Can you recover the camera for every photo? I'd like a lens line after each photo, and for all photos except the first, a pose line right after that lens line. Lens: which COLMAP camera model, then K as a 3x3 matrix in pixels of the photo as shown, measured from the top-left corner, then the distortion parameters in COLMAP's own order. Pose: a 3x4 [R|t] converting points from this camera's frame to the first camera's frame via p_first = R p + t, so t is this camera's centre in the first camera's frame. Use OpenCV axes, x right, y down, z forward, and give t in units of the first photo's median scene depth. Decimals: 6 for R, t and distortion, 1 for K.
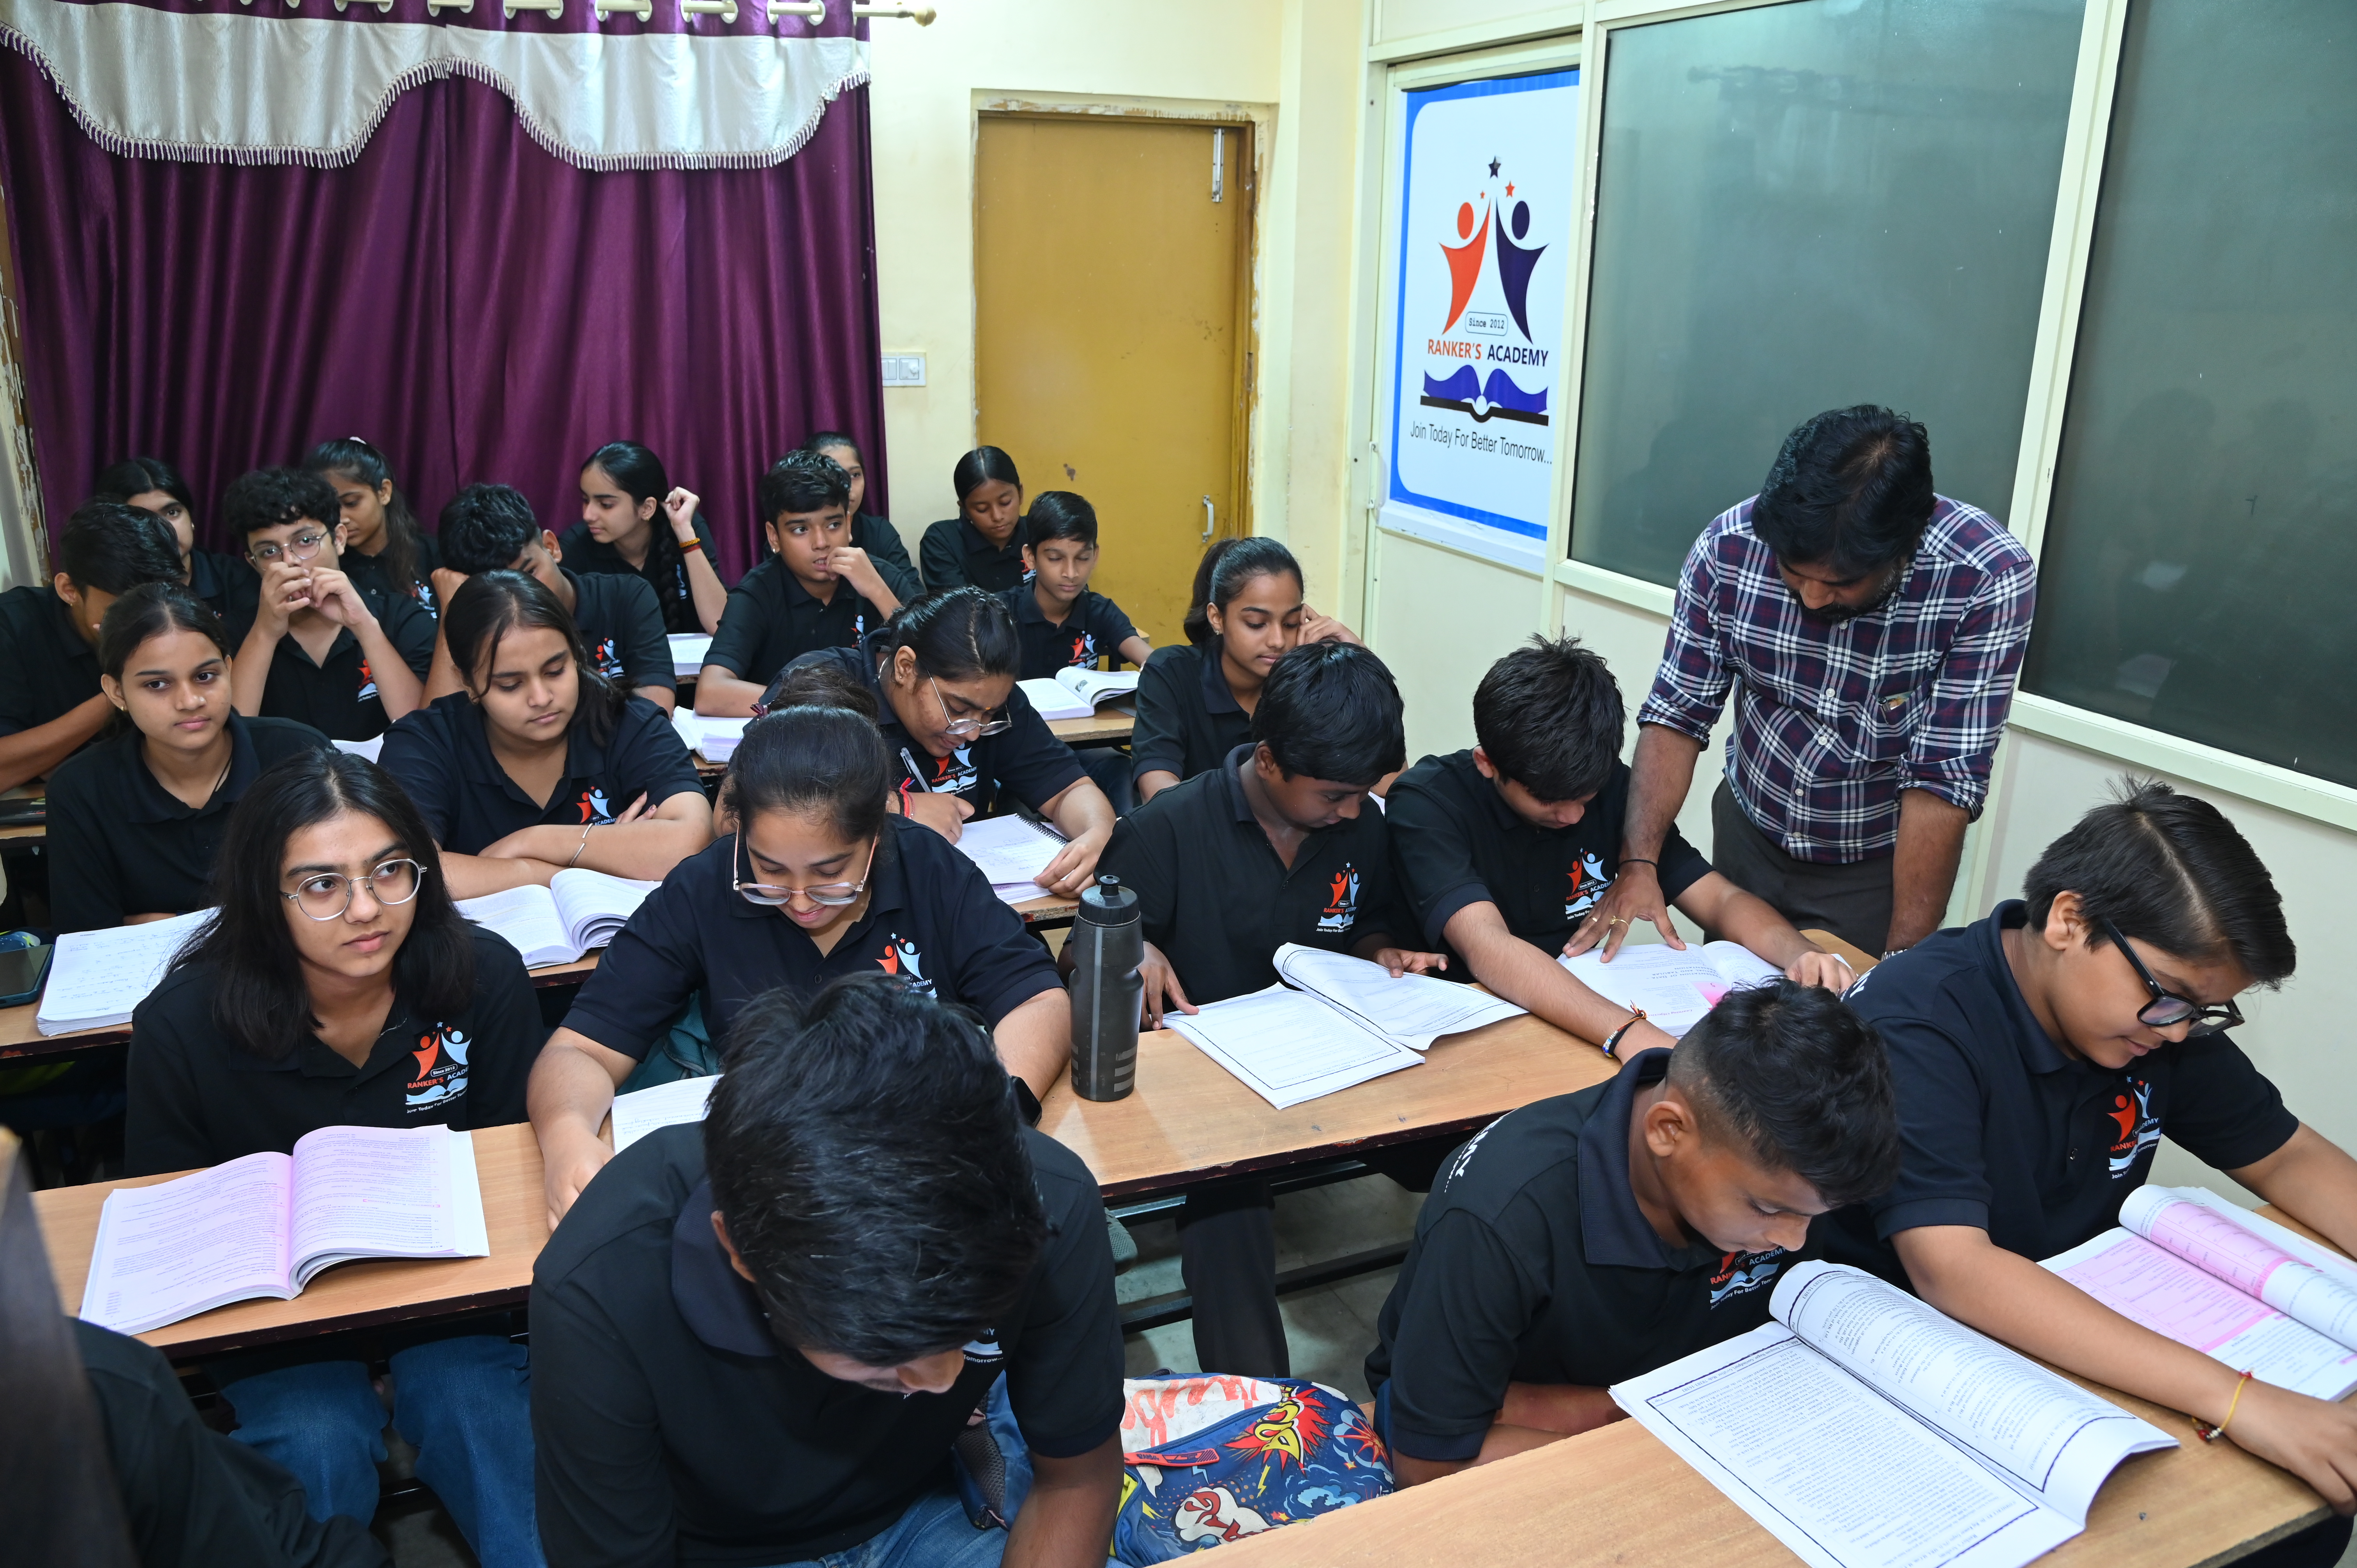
lens RADIAL K [[1609.0, 0, 1175.6], [0, 1609.0, 783.8], [0, 0, 1]] dist [-0.122035, 0.061810]
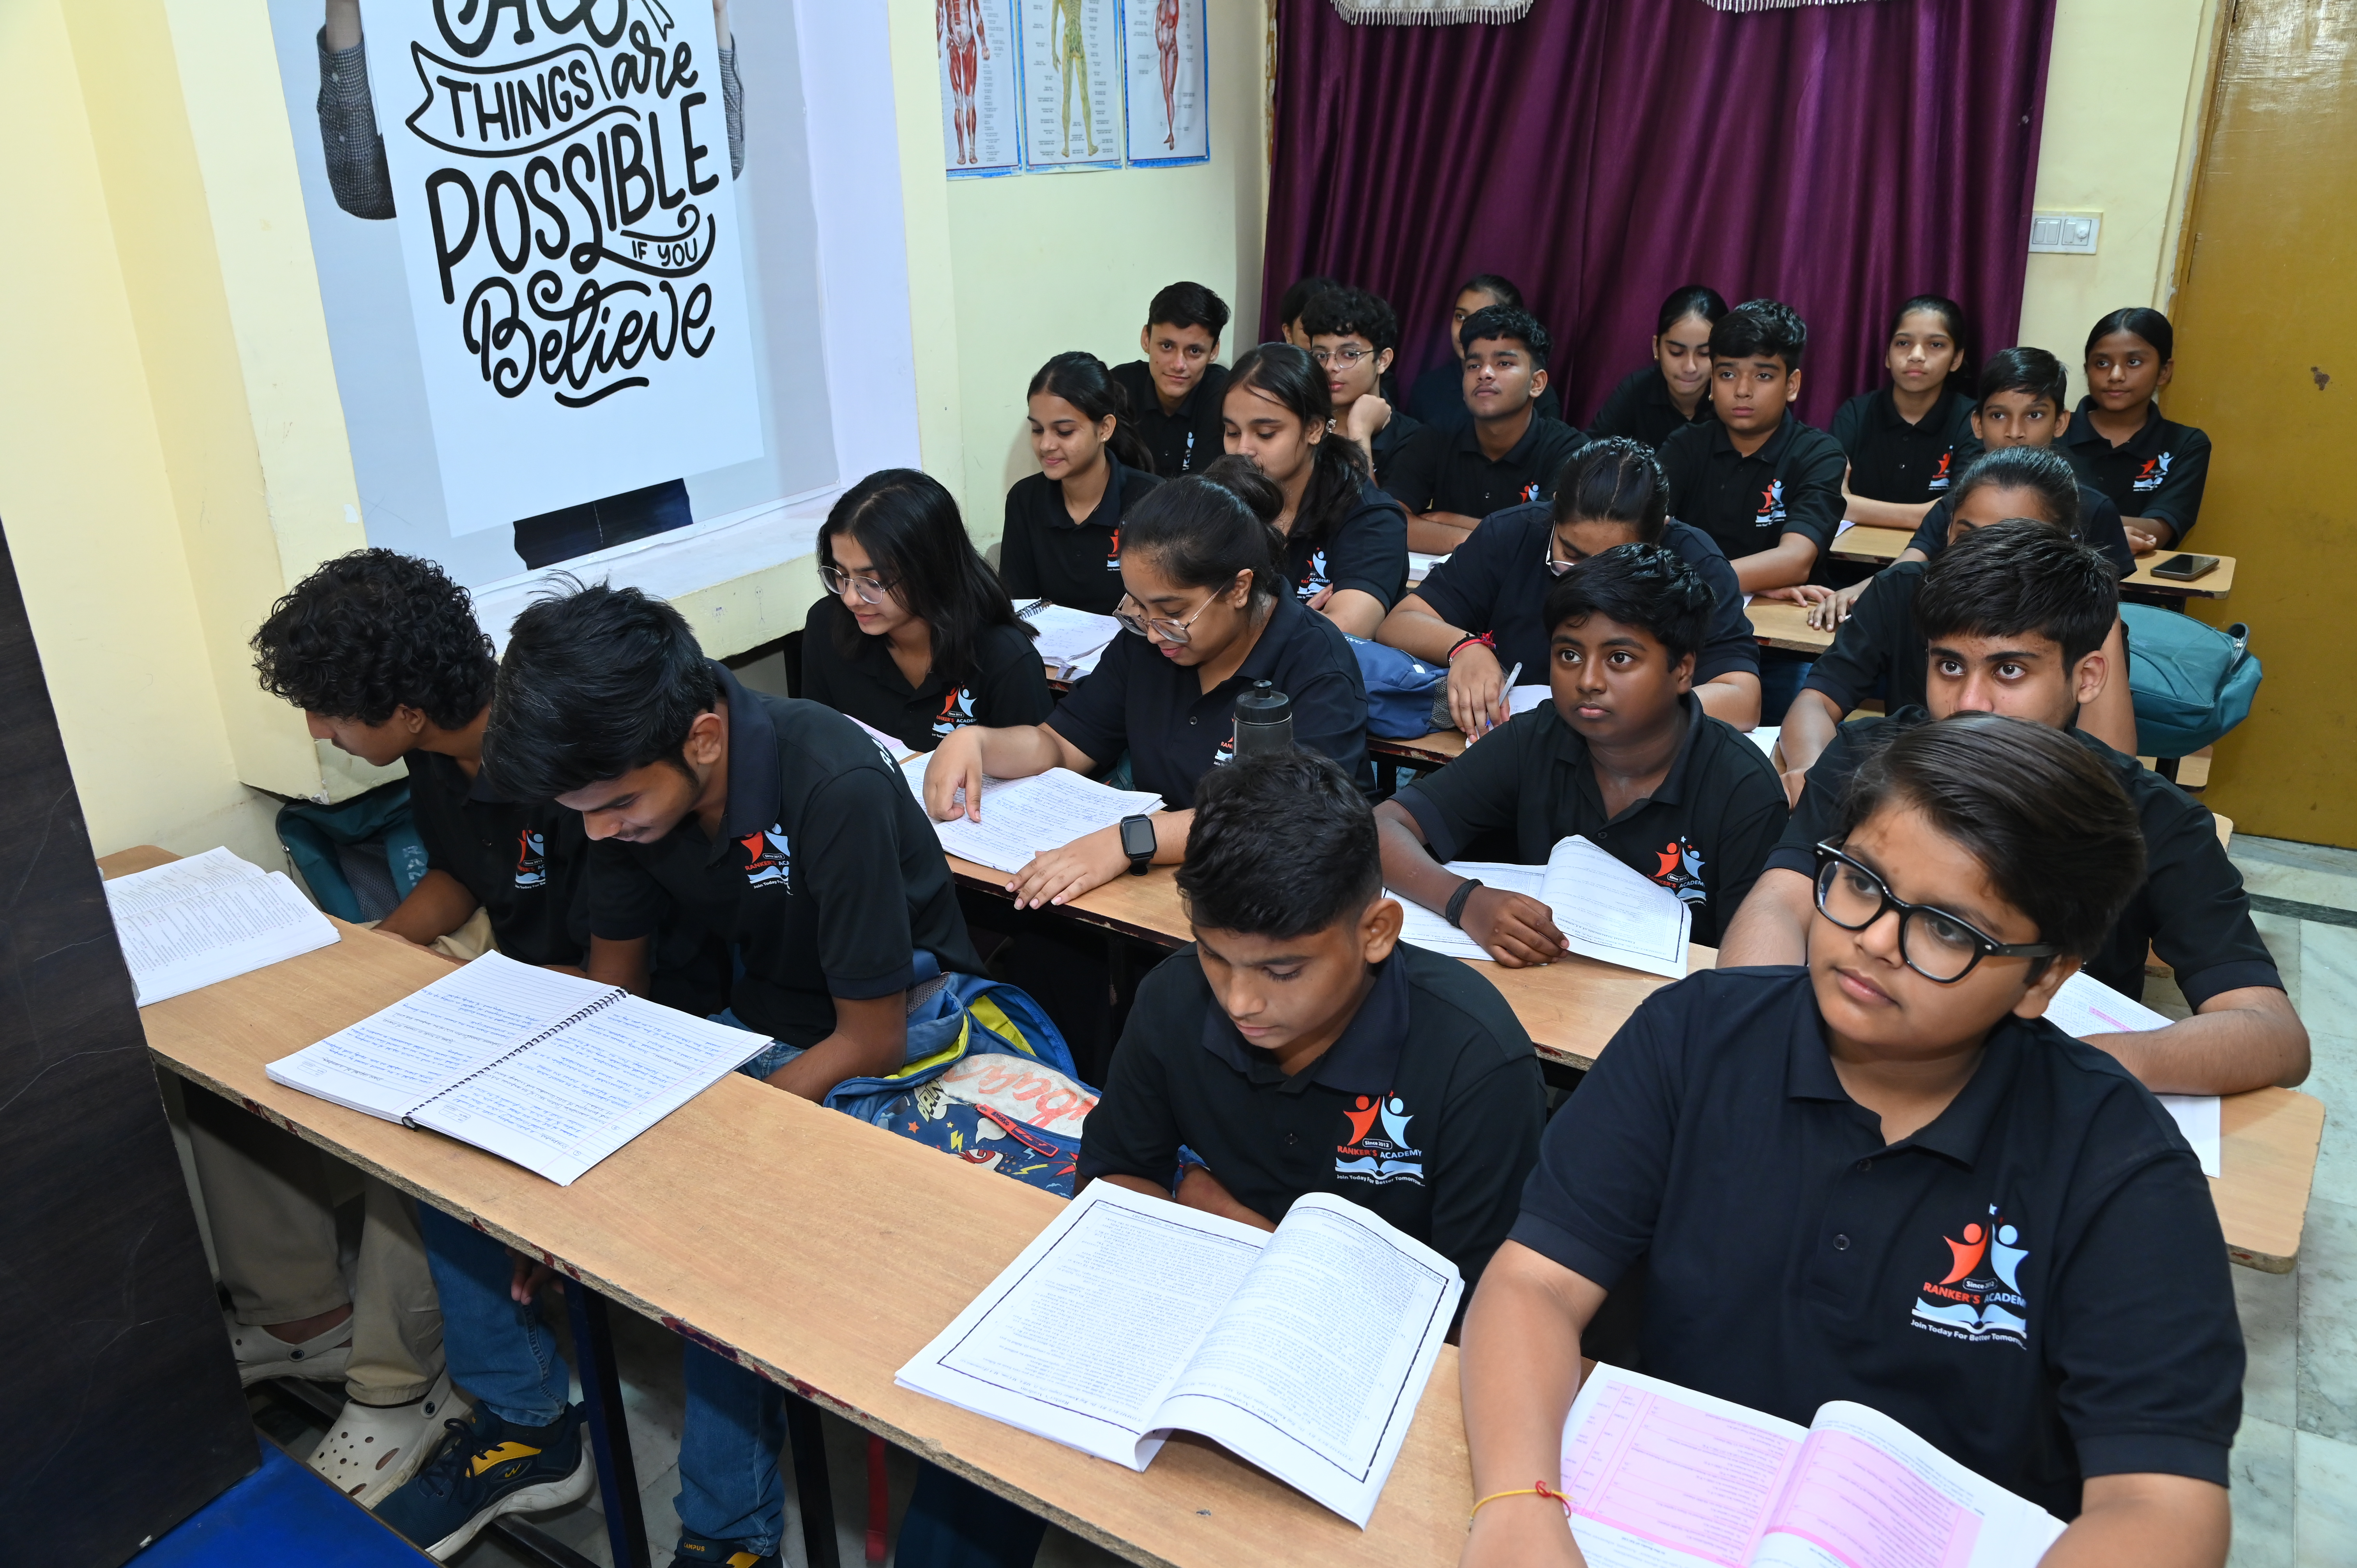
lens RADIAL K [[1739.9, 0, 1170.8], [0, 1739.9, 782.8], [0, 0, 1]] dist [-0.095658, 0.080662]
pose [[0.548219, 0.269826, -0.791612, 0.457312], [-0.224547, 0.959260, 0.171463, -0.037195], [0.805627, 0.083755, 0.586473, 0.142986]]
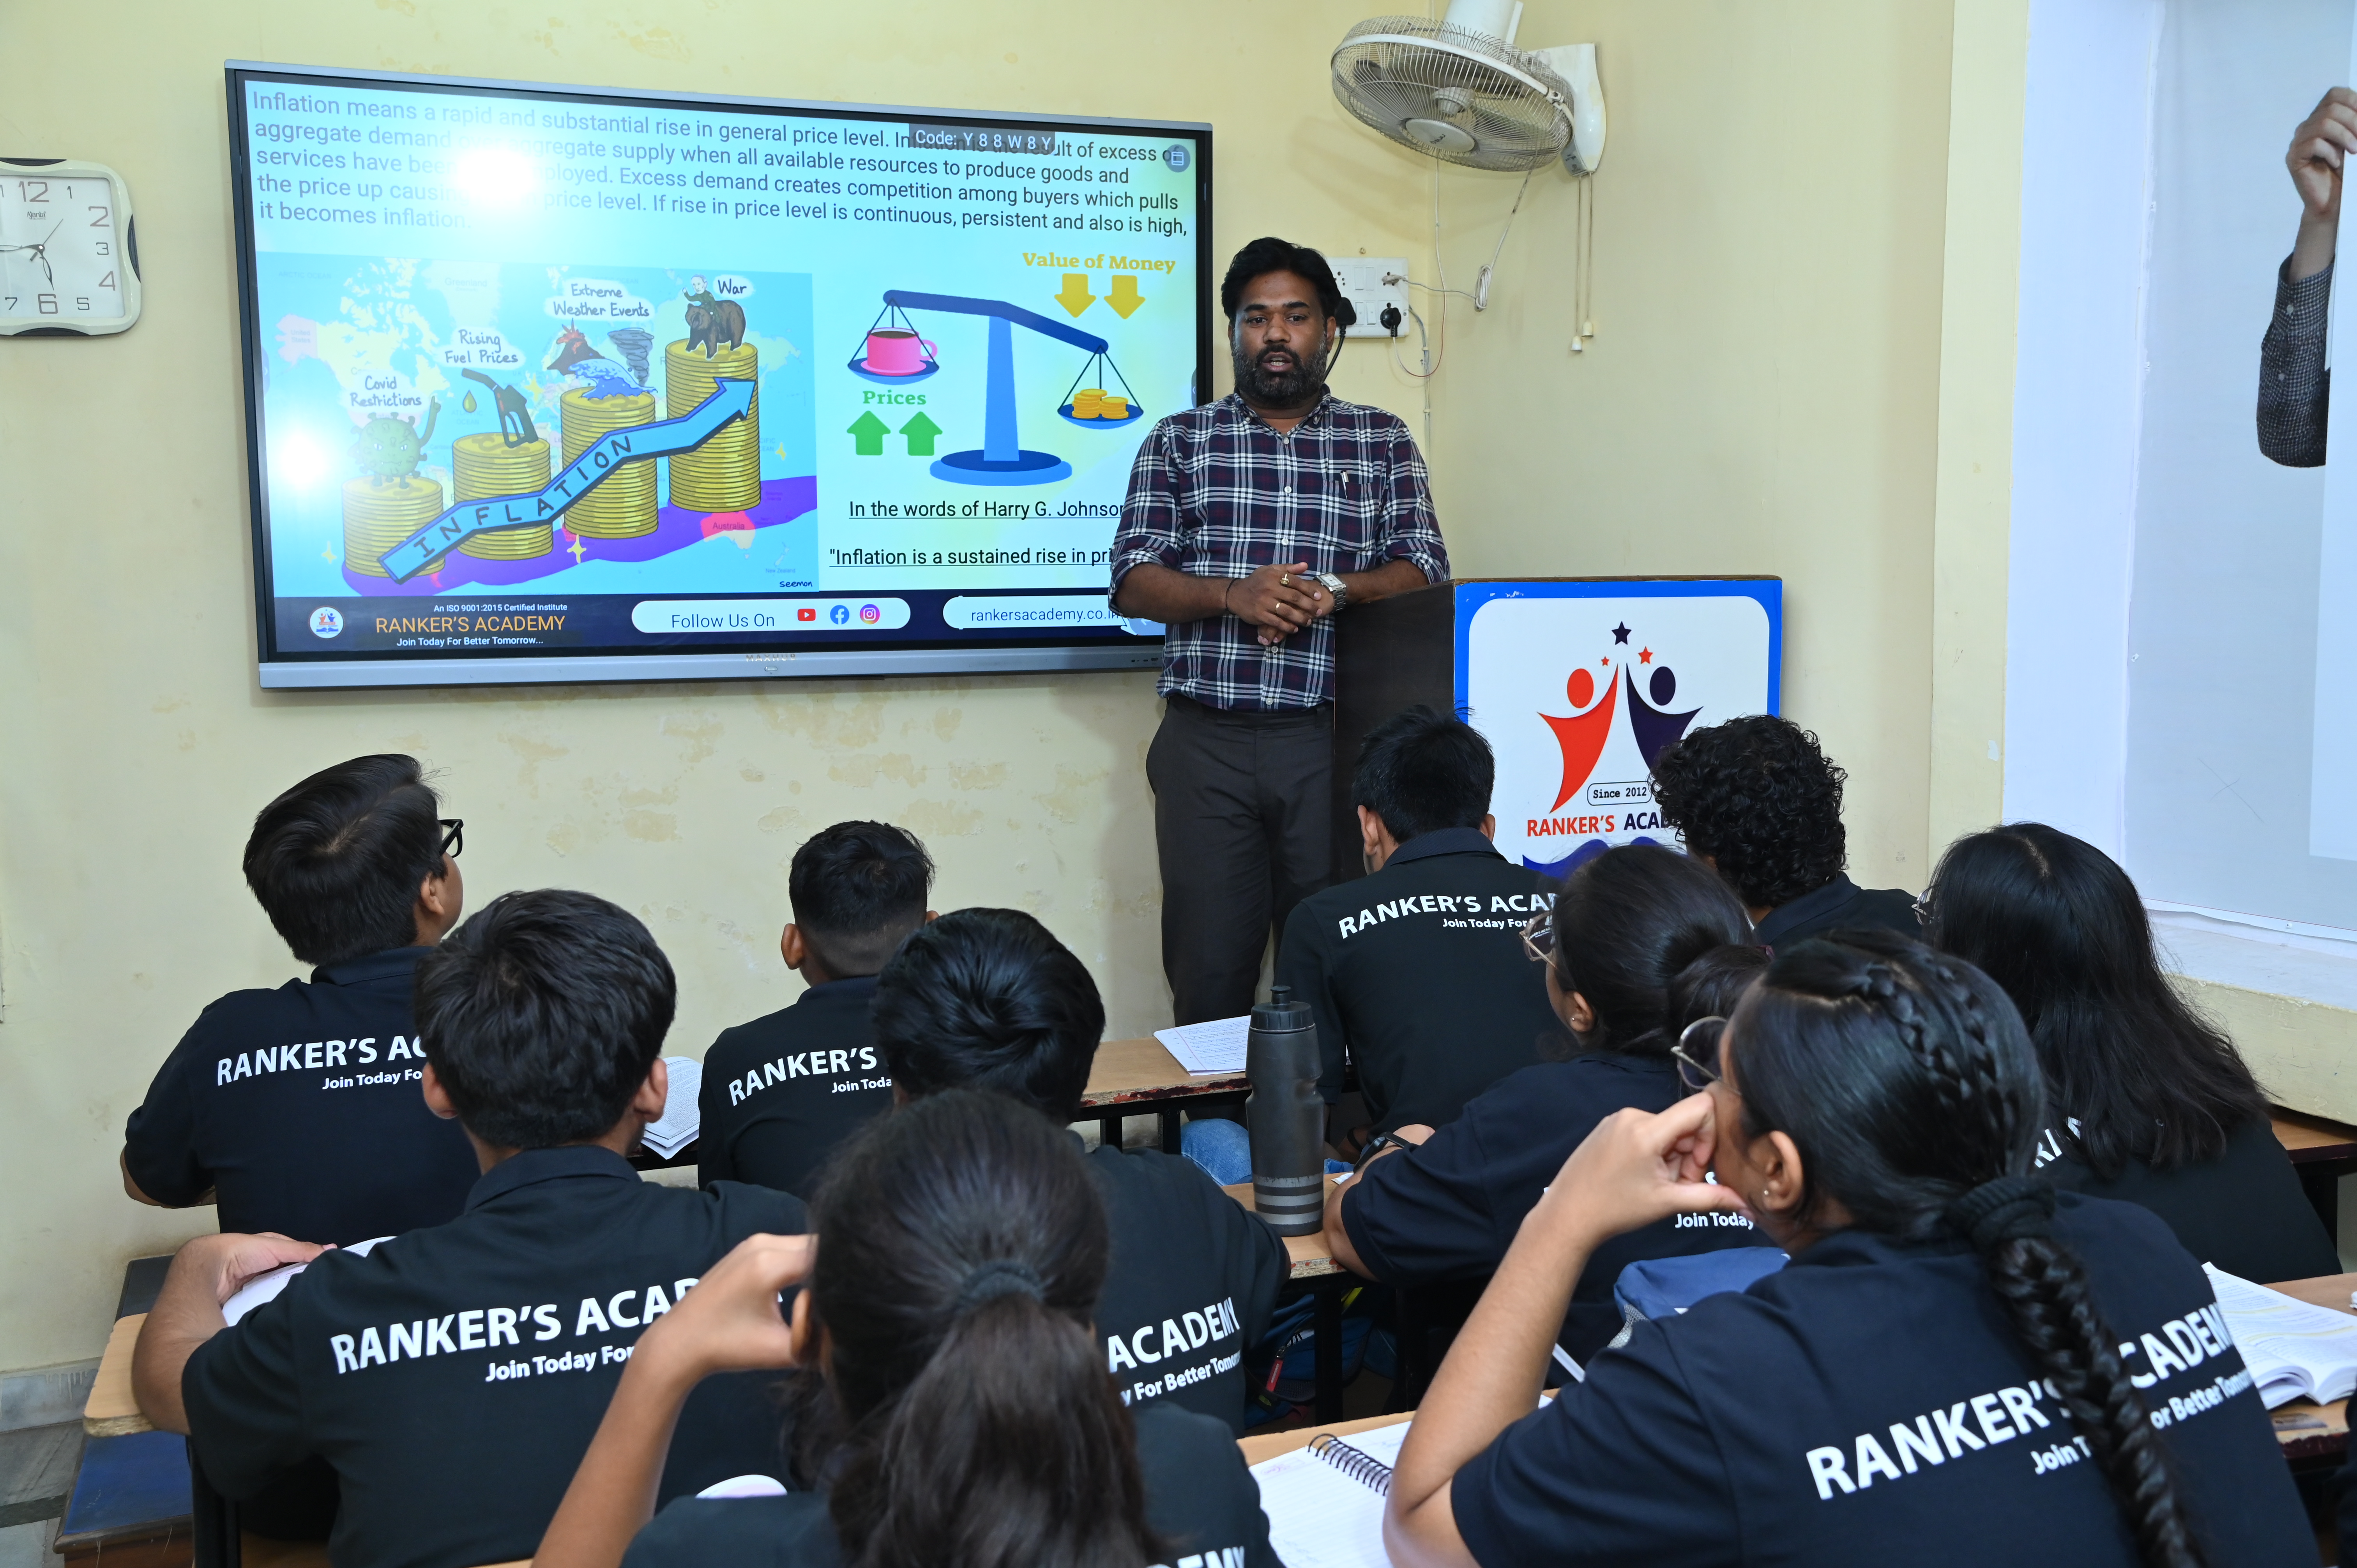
lens RADIAL K [[2425.0, 0, 1167.5], [0, 2425.0, 783.1], [0, 0, 1]] dist [0.015850, 0.215362]
pose [[-0.999253, -0.003044, 0.038522, -0.013089], [0.012856, 0.913921, 0.405688, -0.345318], [-0.036441, 0.405881, -0.913199, 1.205201]]
